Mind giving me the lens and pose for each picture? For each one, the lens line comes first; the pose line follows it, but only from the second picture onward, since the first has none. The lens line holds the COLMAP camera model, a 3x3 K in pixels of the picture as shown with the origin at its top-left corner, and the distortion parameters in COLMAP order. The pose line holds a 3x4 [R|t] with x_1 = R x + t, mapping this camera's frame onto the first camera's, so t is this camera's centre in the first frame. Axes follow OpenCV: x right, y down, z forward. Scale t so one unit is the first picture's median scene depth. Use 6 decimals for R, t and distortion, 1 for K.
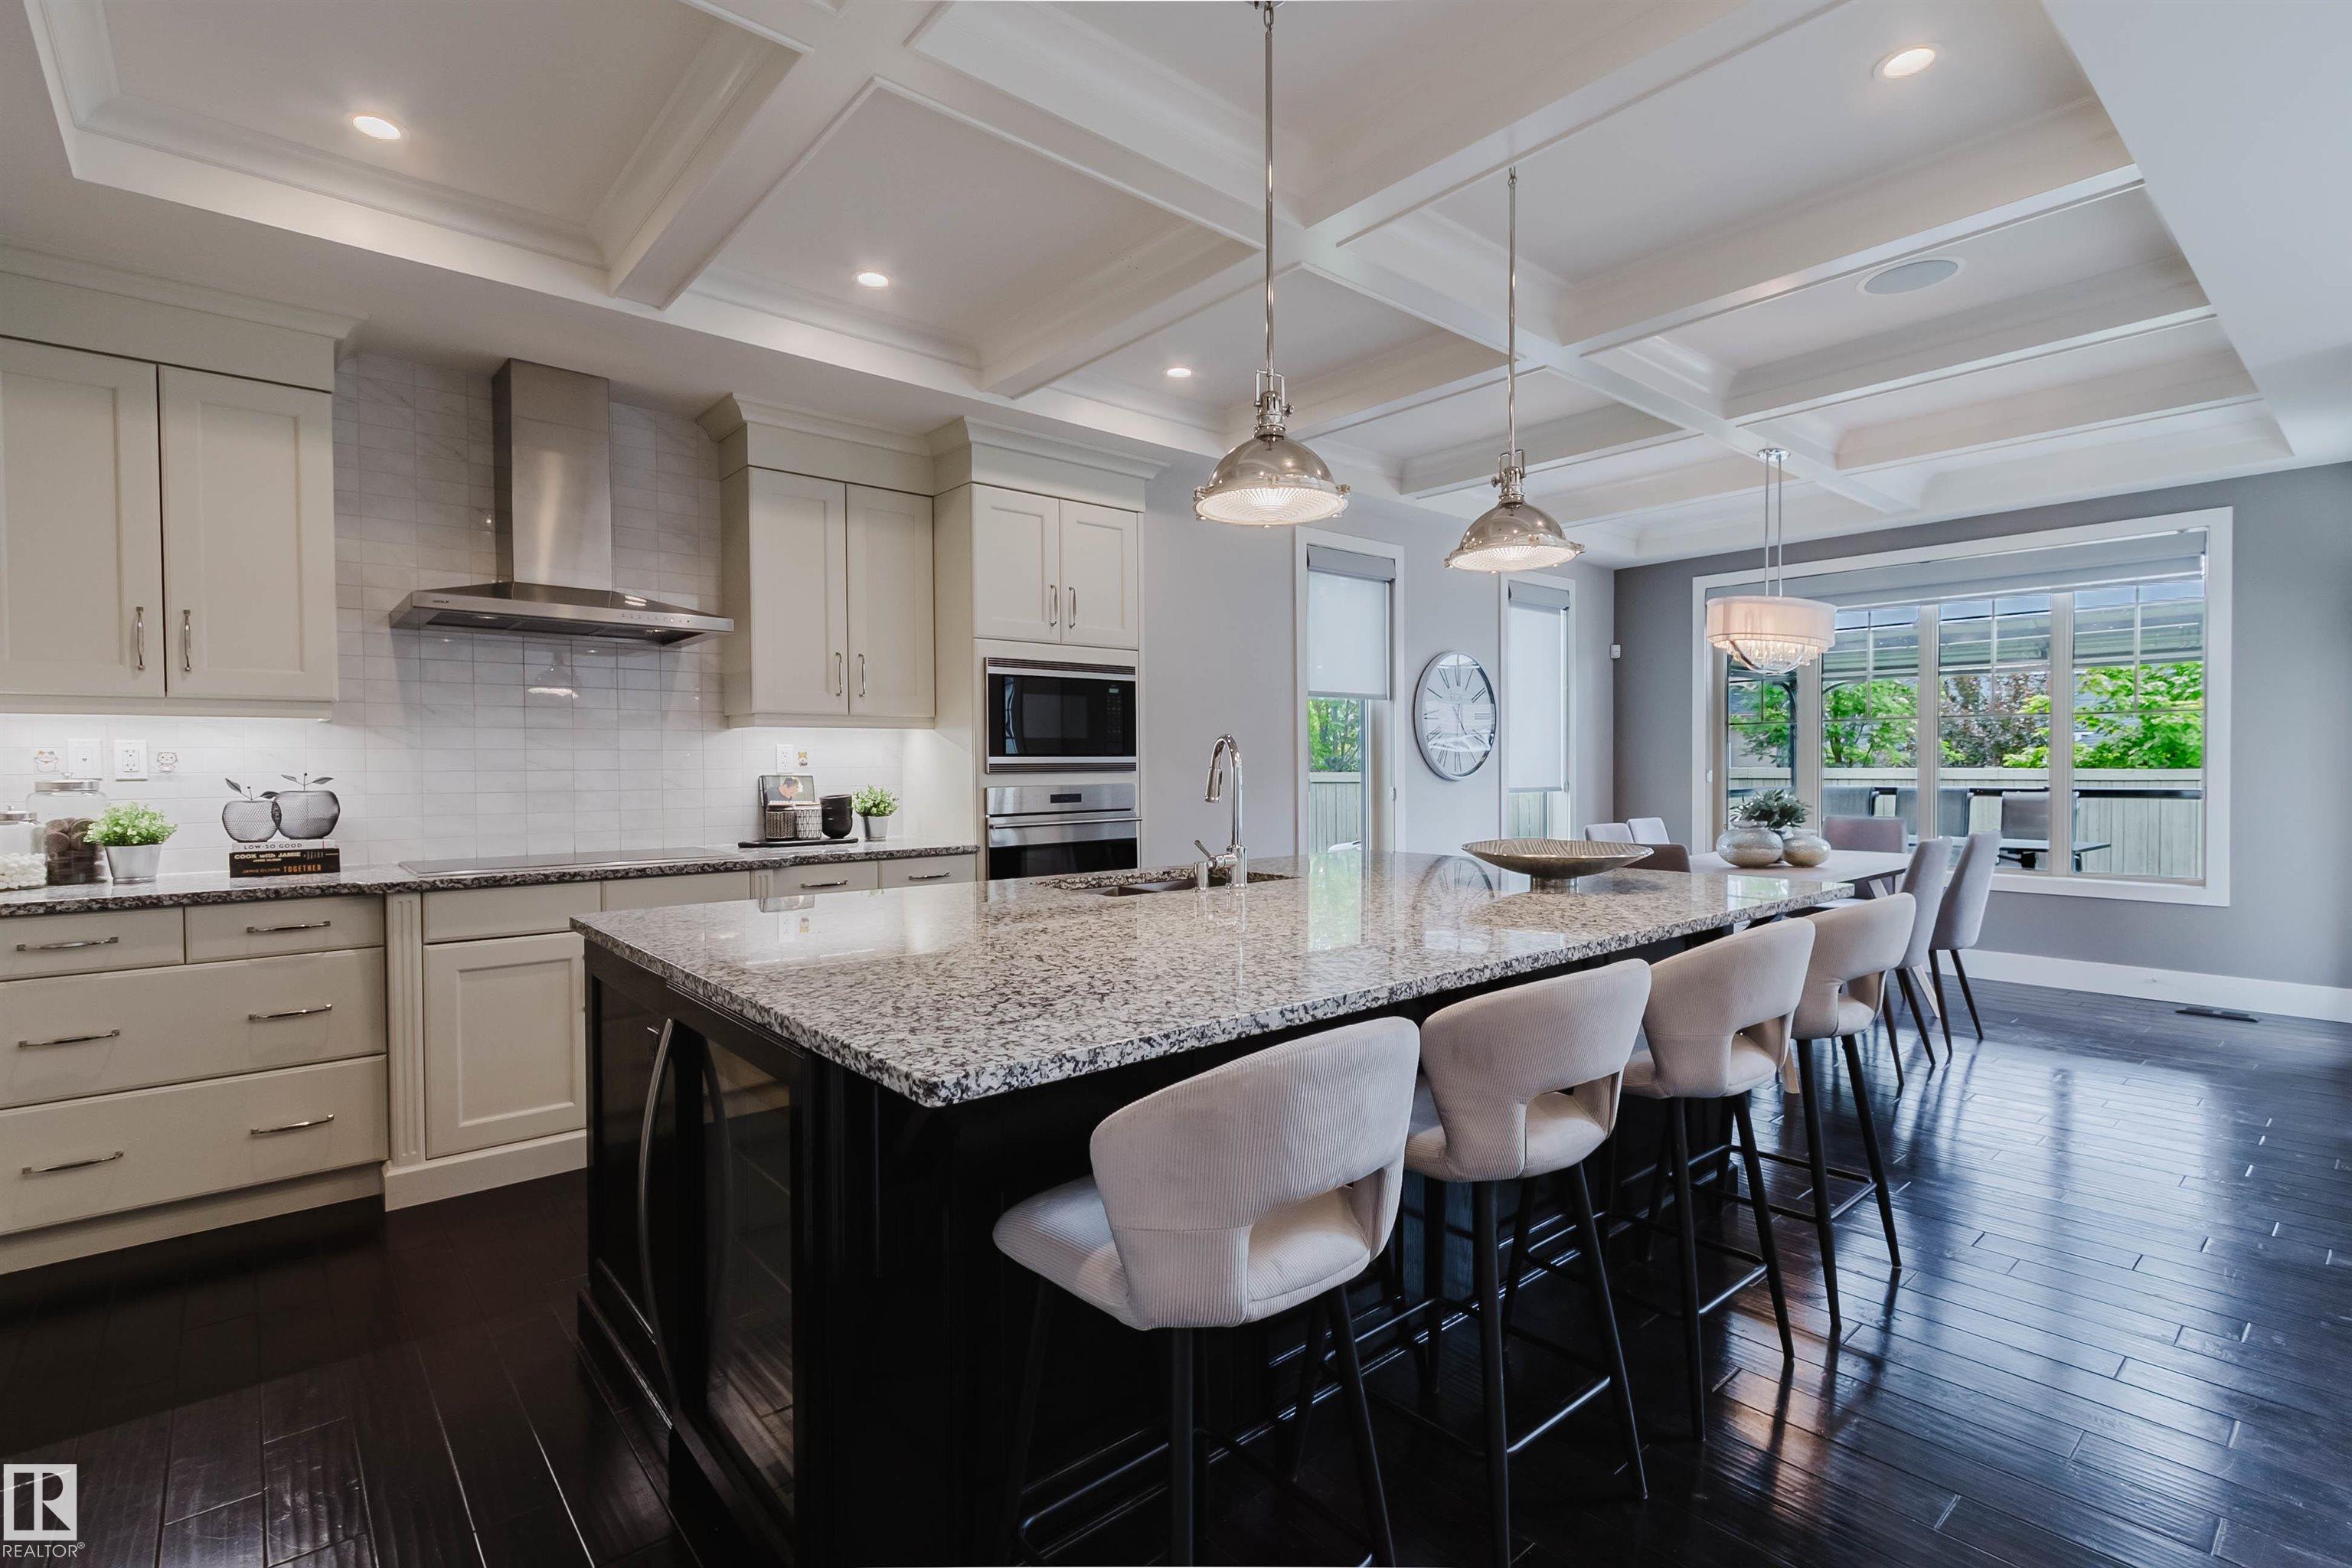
lens RADIAL K [[1083.3, 0, 1170.1], [0, 1083.3, 788.5], [0, 0, 1]] dist [0.008931, 0.000086]
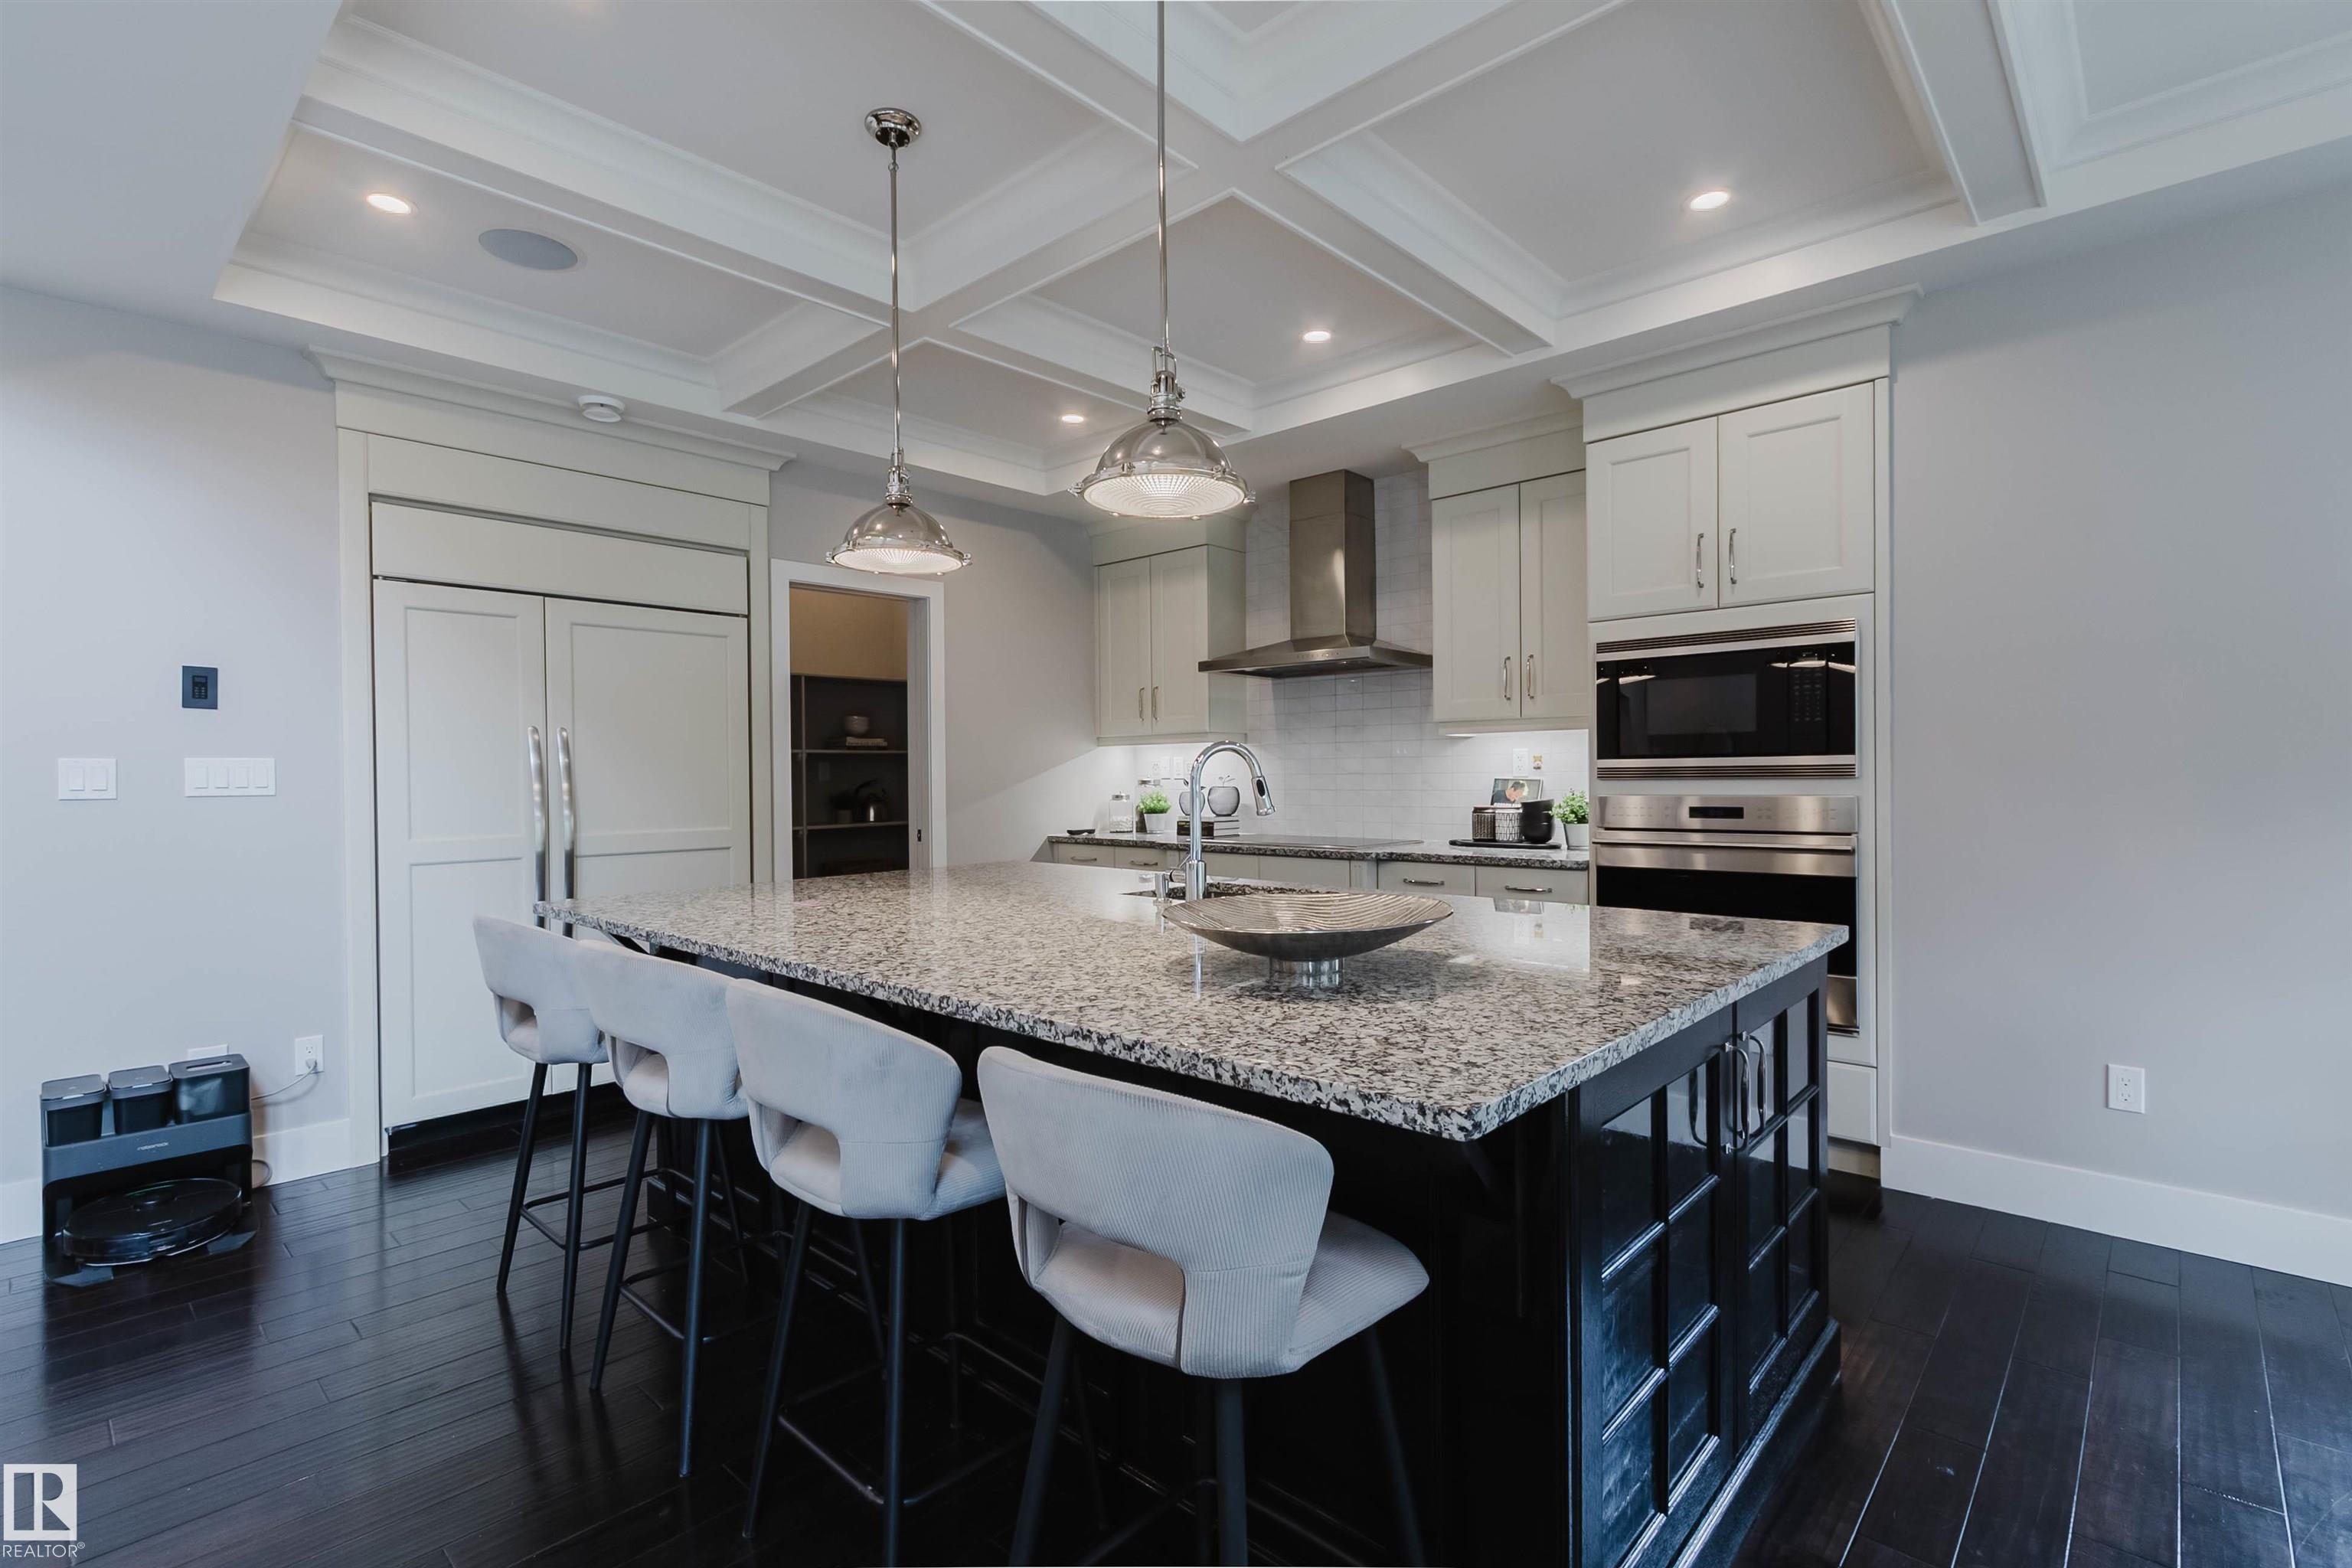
lens RADIAL K [[1083.3, 0, 1170.1], [0, 1083.3, 788.5], [0, 0, 1]] dist [0.008931, 0.000086]
pose [[0.119718, 0.016841, -0.992665, 0.666157], [-0.015119, 0.999771, 0.015138, -0.014716], [0.992693, 0.013196, 0.119945, 0.589960]]
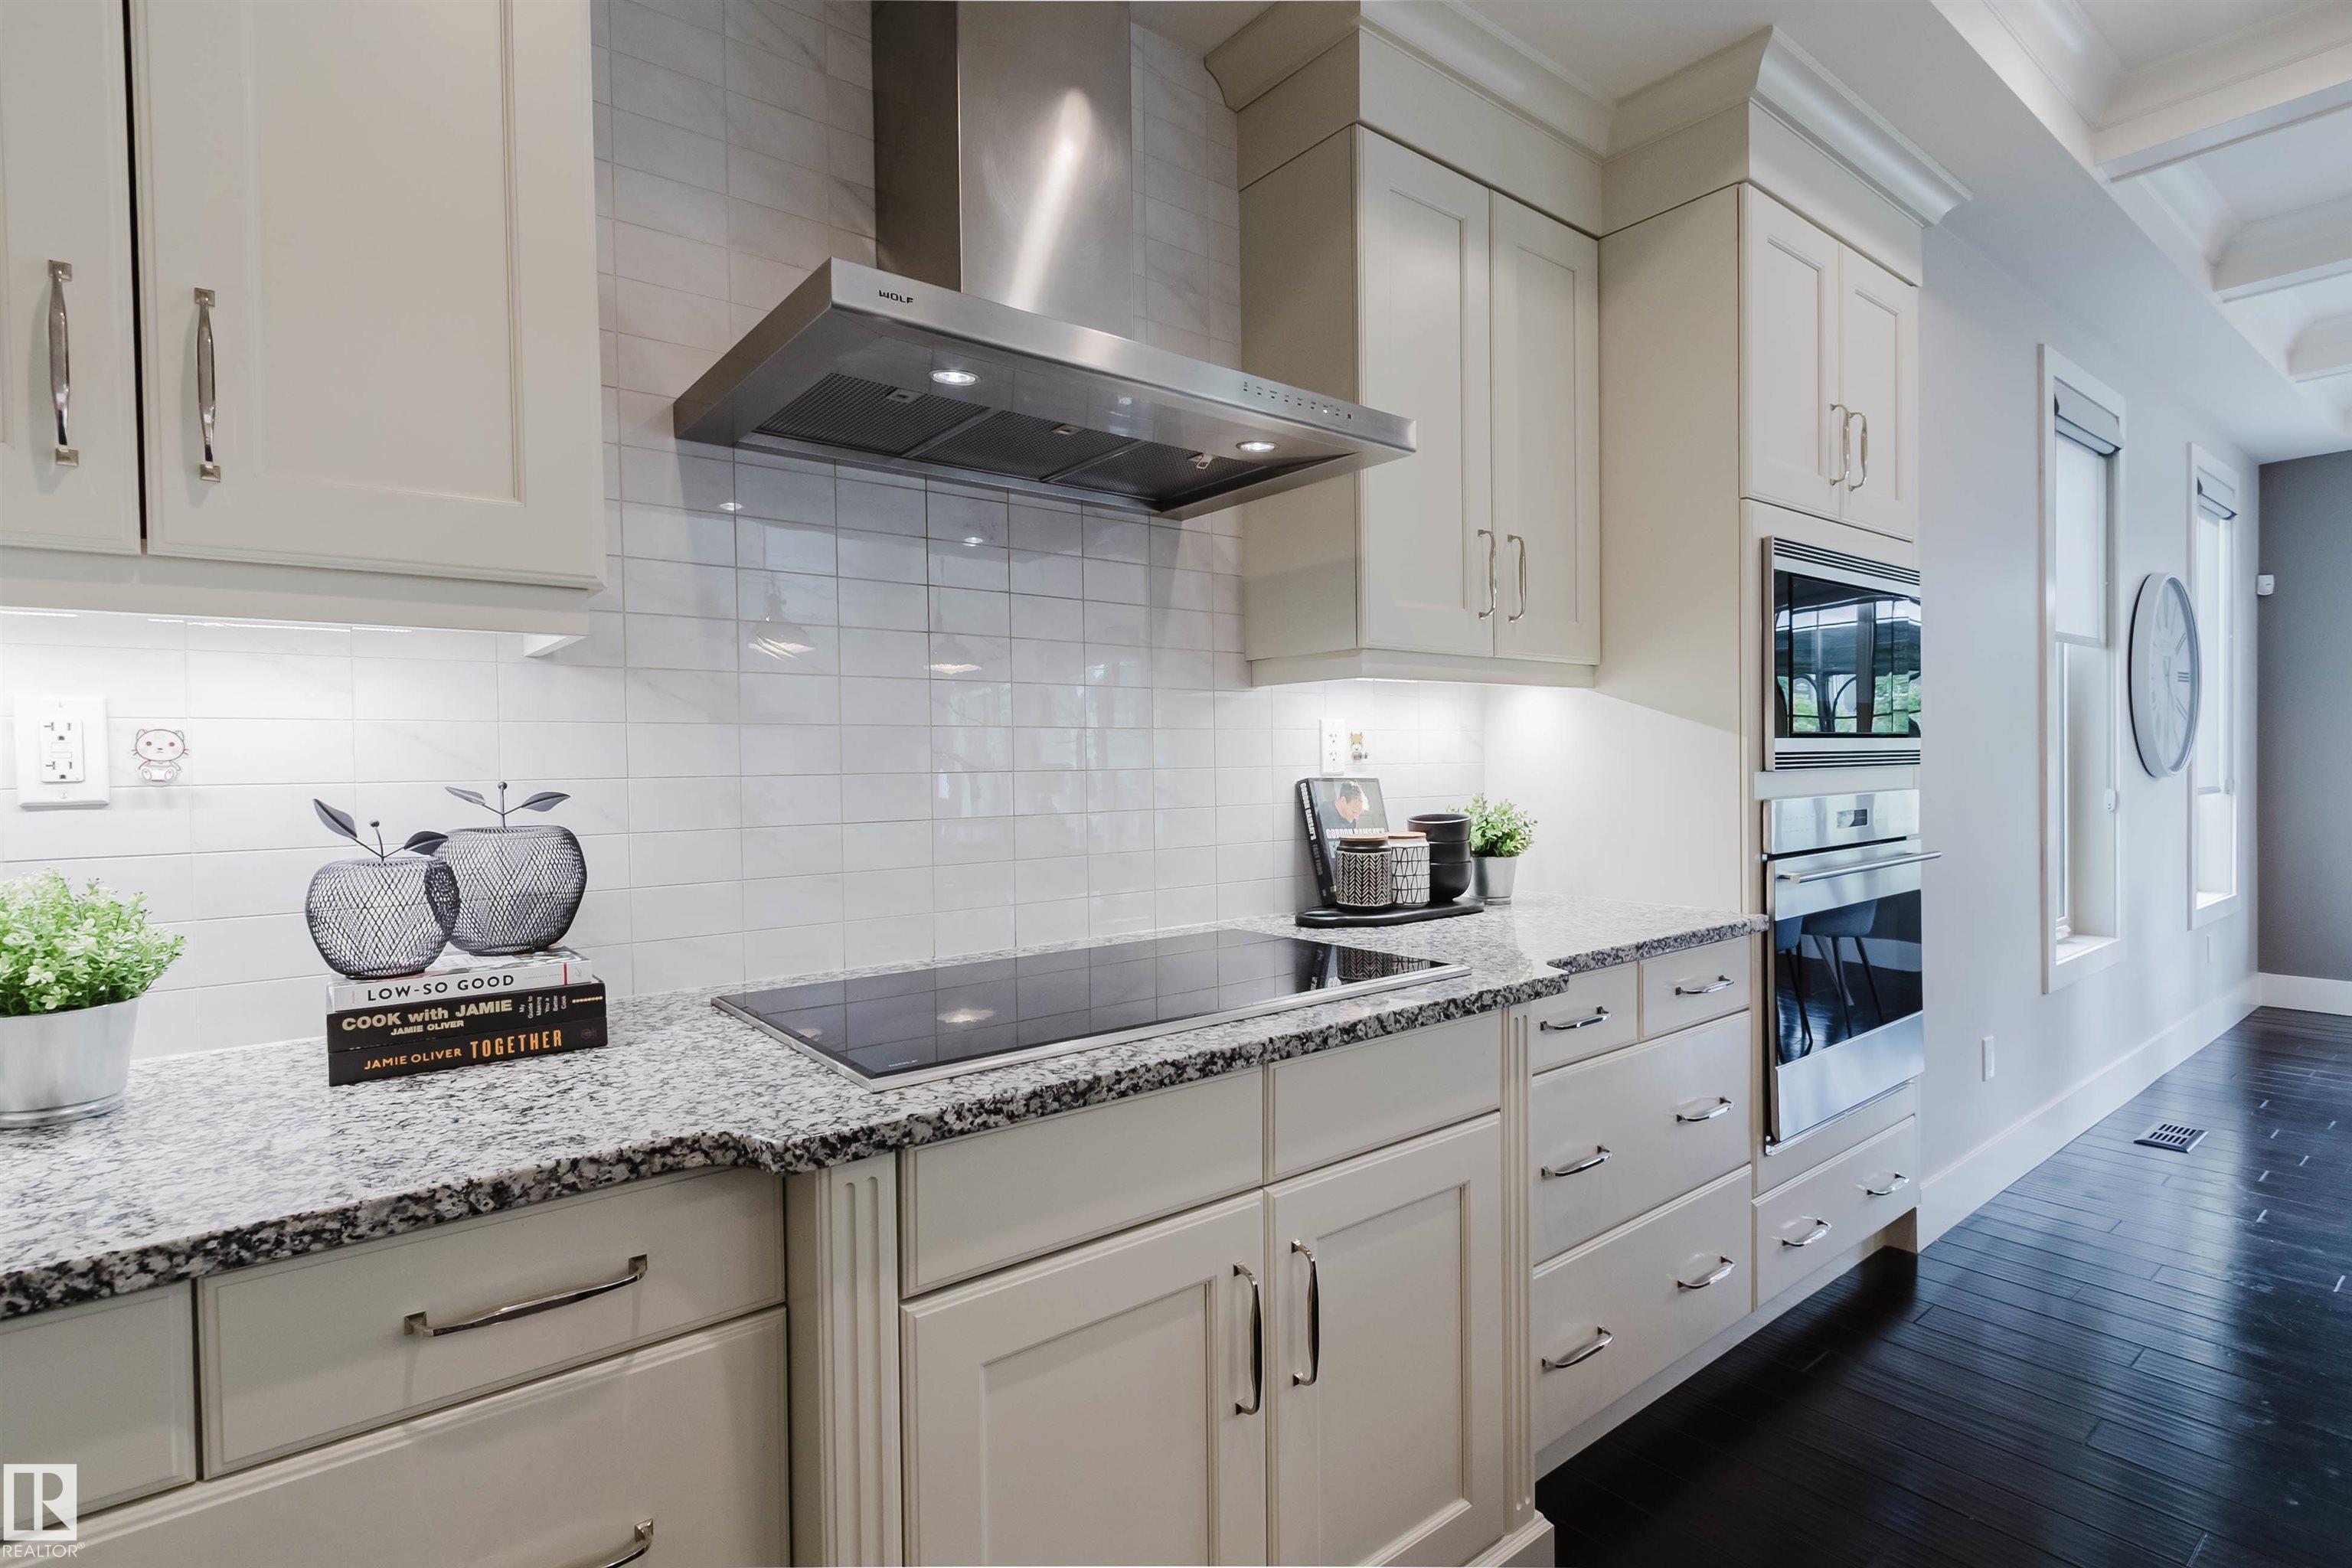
lens RADIAL K [[1127.9, 0, 1176.2], [0, 1127.9, 788.8], [0, 0, 1]] dist [0.004098, -0.000201]
pose [[0.999256, -0.008425, -0.037634, -0.439783], [0.008383, 0.999964, -0.001296, -0.007770], [0.037644, 0.000979, 0.999291, 0.494150]]
